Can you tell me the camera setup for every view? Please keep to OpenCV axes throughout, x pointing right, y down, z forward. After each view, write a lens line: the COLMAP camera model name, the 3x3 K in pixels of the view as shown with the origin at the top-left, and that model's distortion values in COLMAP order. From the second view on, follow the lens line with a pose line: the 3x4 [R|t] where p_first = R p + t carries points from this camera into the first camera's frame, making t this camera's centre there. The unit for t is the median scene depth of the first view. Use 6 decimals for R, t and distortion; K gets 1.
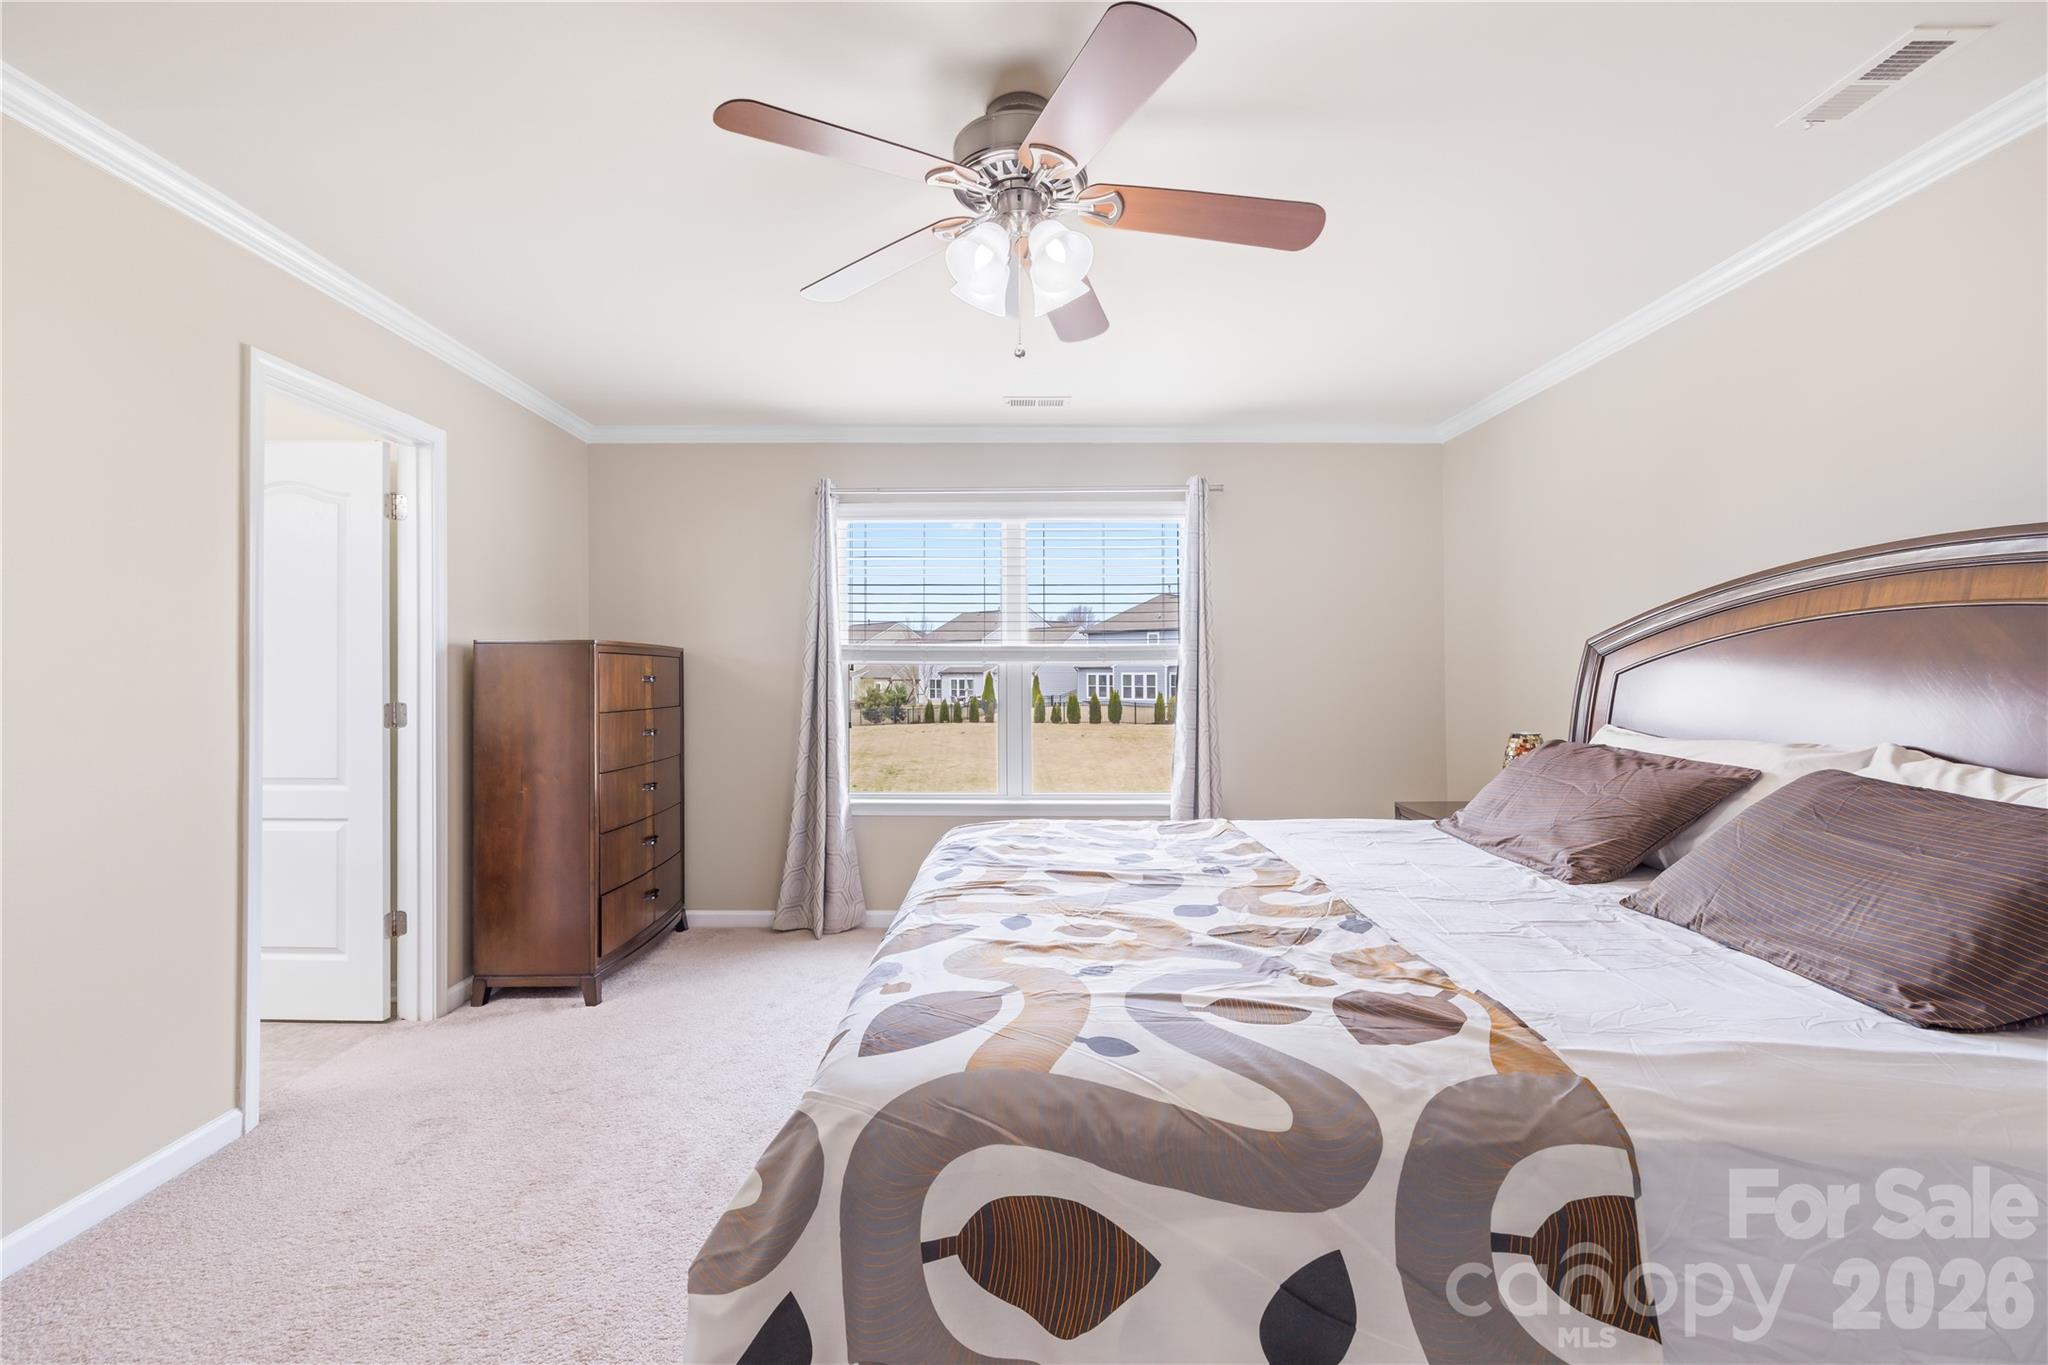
lens RADIAL K [[859.6, 0, 1024.4], [0, 859.6, 664.9], [0, 0, 1]] dist [-0.000414, -0.000070]
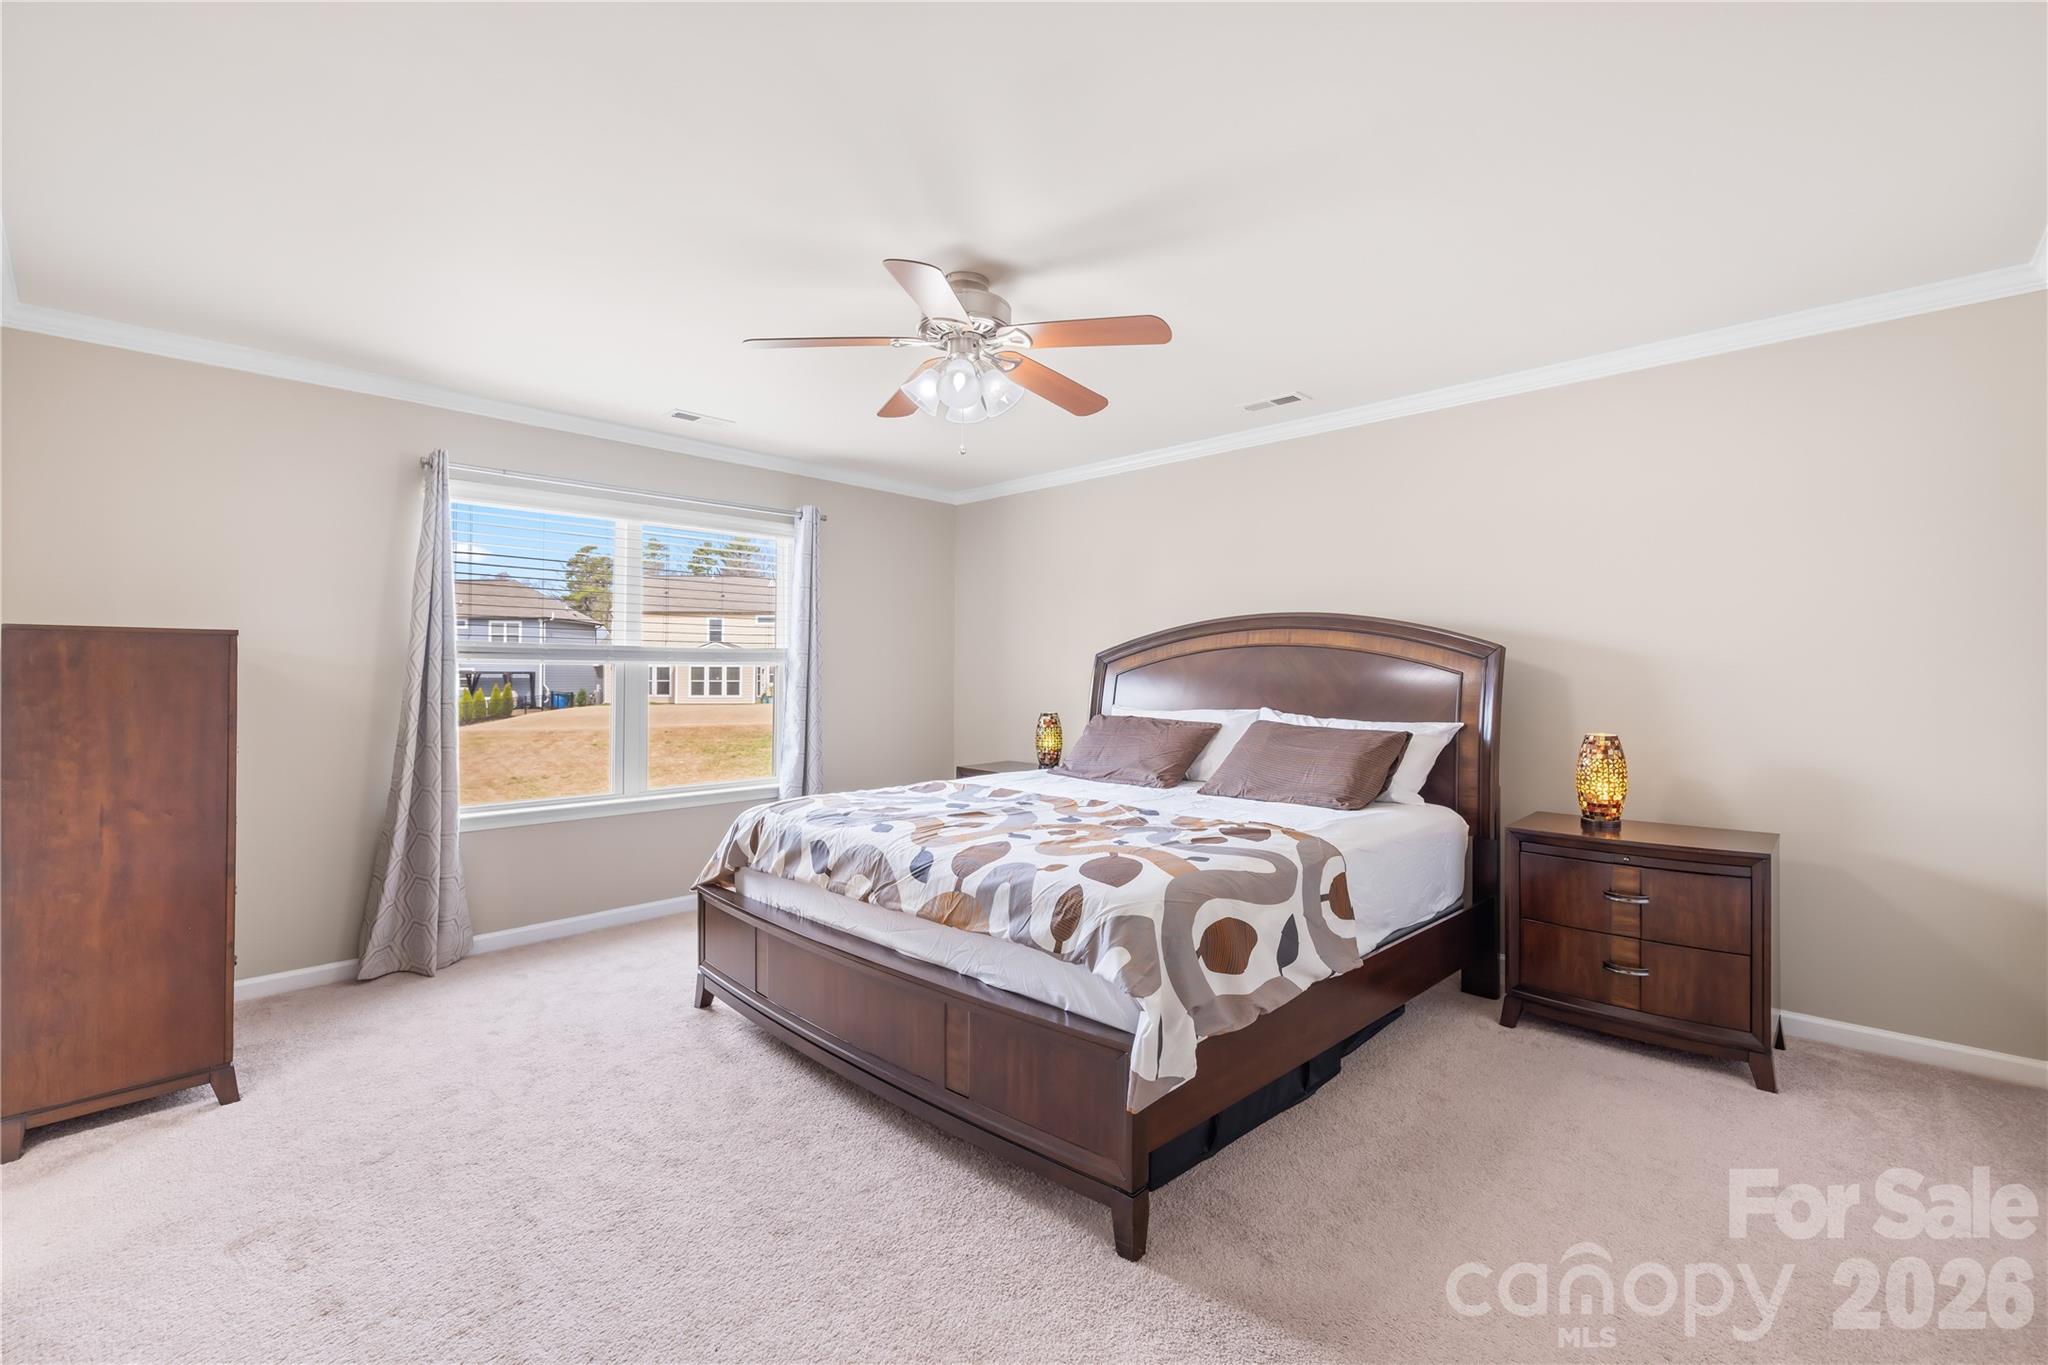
lens RADIAL K [[852.6, 0, 1024.0], [0, 852.6, 682.5], [0, 0, 1]] dist [0.000183, -0.000086]
pose [[0.697754, -0.006611, 0.716307, -0.512467], [-0.011593, 0.999722, 0.020518, -0.005485], [-0.716244, -0.022621, 0.697483, -0.036818]]
